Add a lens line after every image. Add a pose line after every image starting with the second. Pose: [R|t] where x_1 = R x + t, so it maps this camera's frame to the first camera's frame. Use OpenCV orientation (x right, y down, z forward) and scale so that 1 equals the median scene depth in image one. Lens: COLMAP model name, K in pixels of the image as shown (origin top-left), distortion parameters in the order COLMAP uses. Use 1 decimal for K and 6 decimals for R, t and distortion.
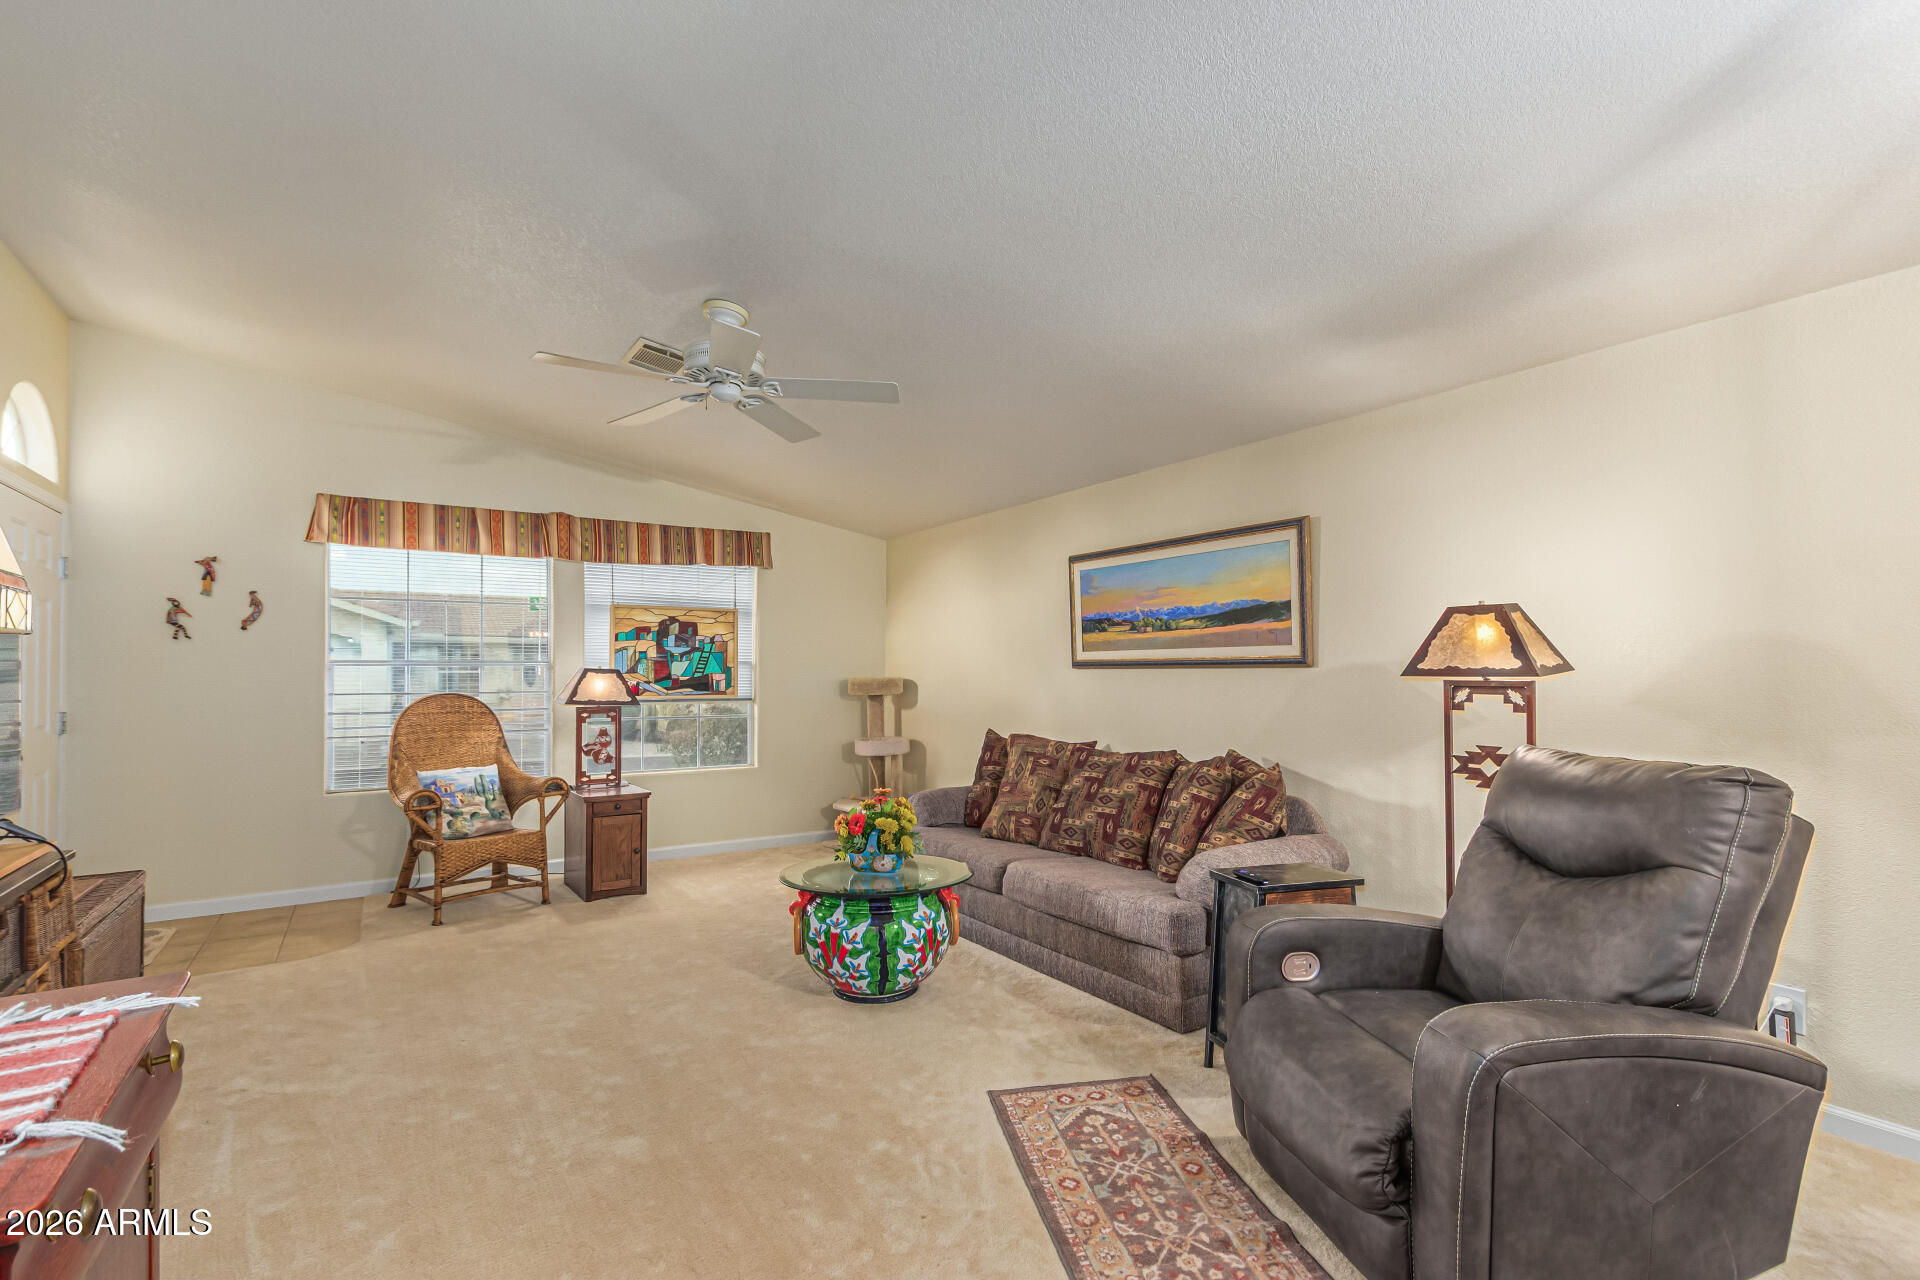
lens RADIAL K [[892.9, 0, 946.5], [0, 892.9, 648.7], [0, 0, 1]] dist [0.008743, -0.001877]
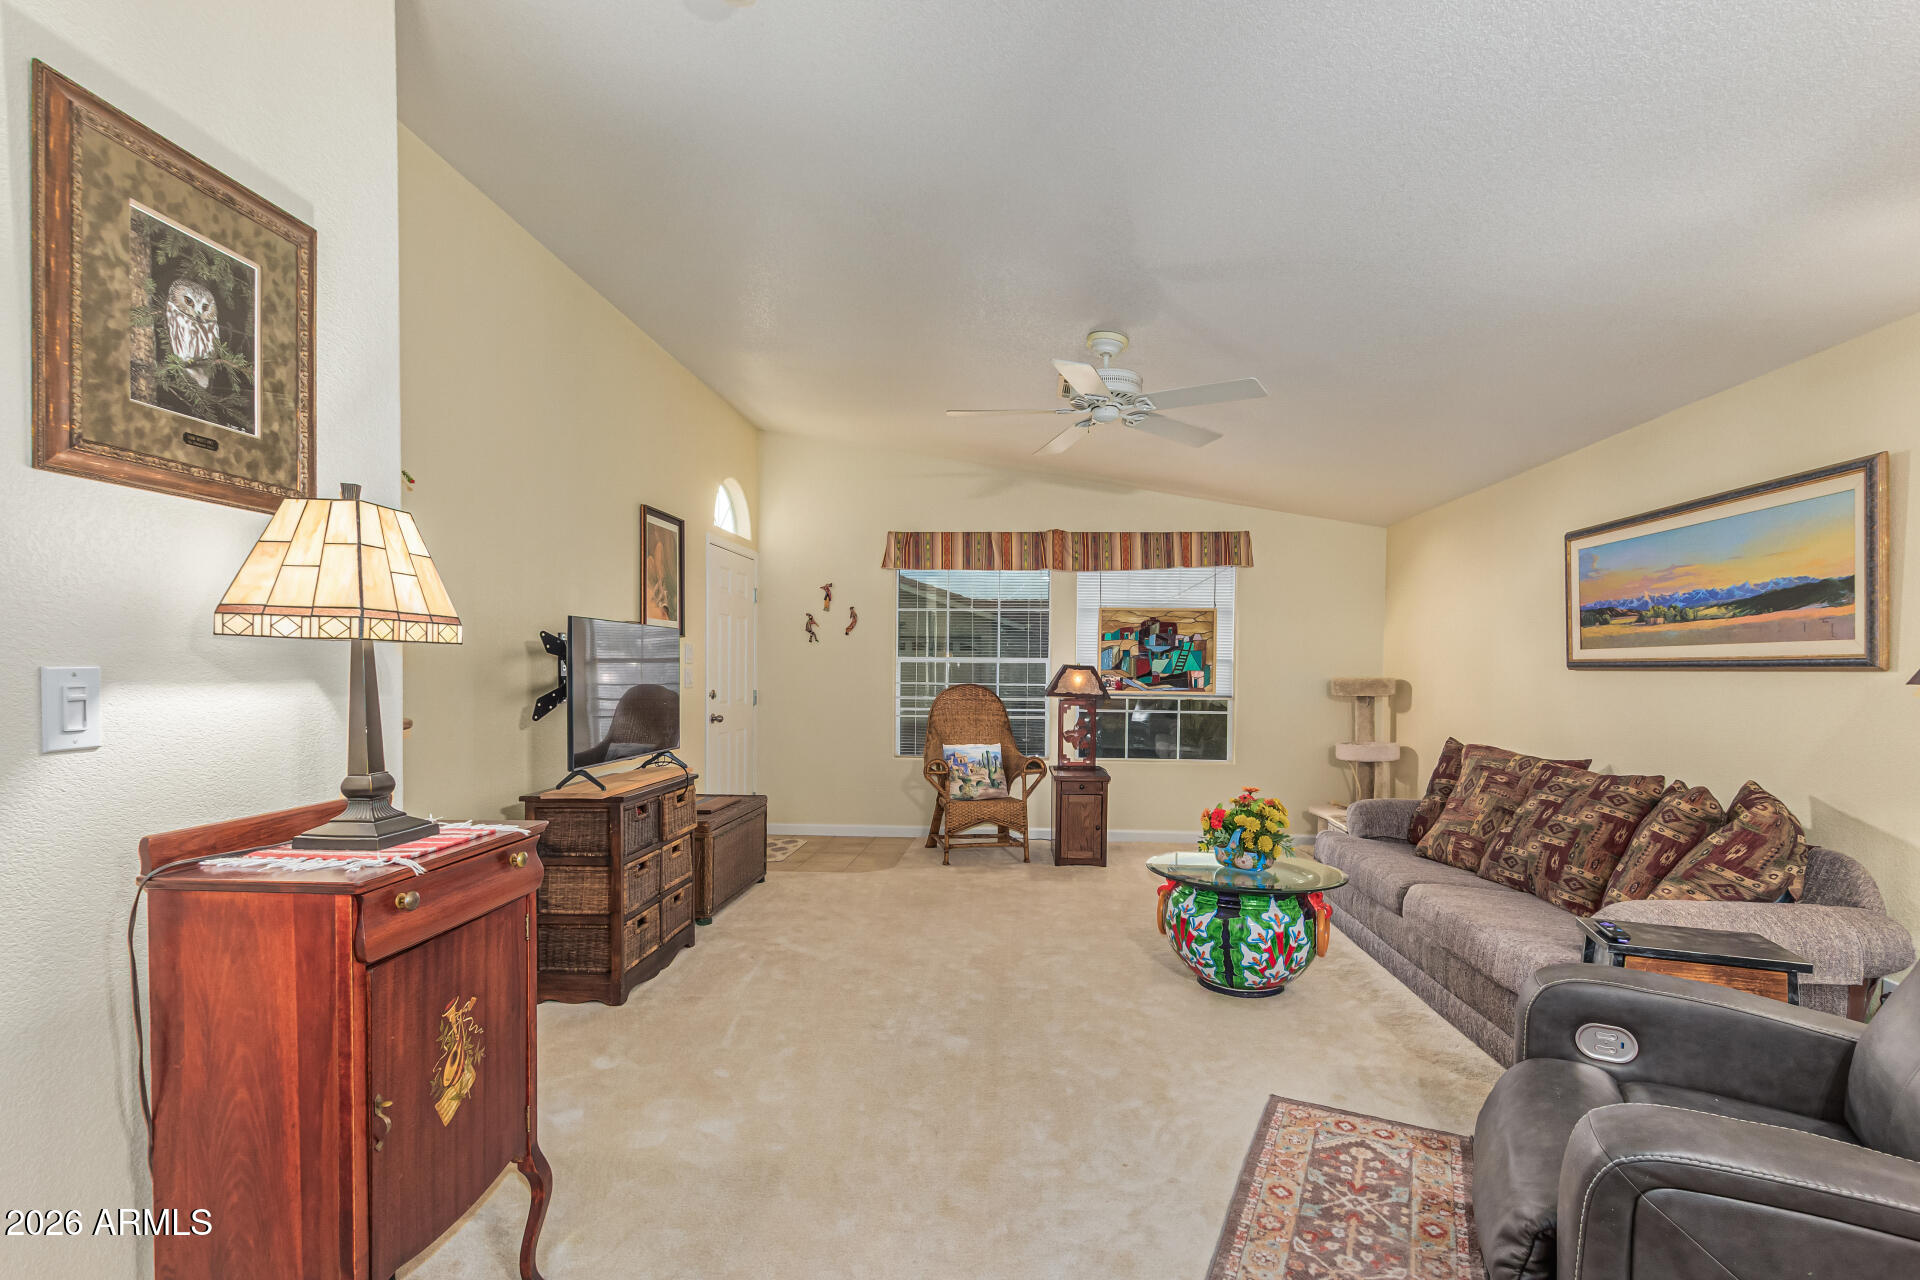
lens RADIAL K [[892.9, 0, 955.3], [0, 892.9, 667.3], [0, 0, 1]] dist [0.008743, -0.001877]
pose [[0.791657, 0.010017, -0.610884, 0.247630], [0.004040, 0.999758, 0.021629, -0.000277], [0.610953, -0.019590, 0.791425, 0.008301]]
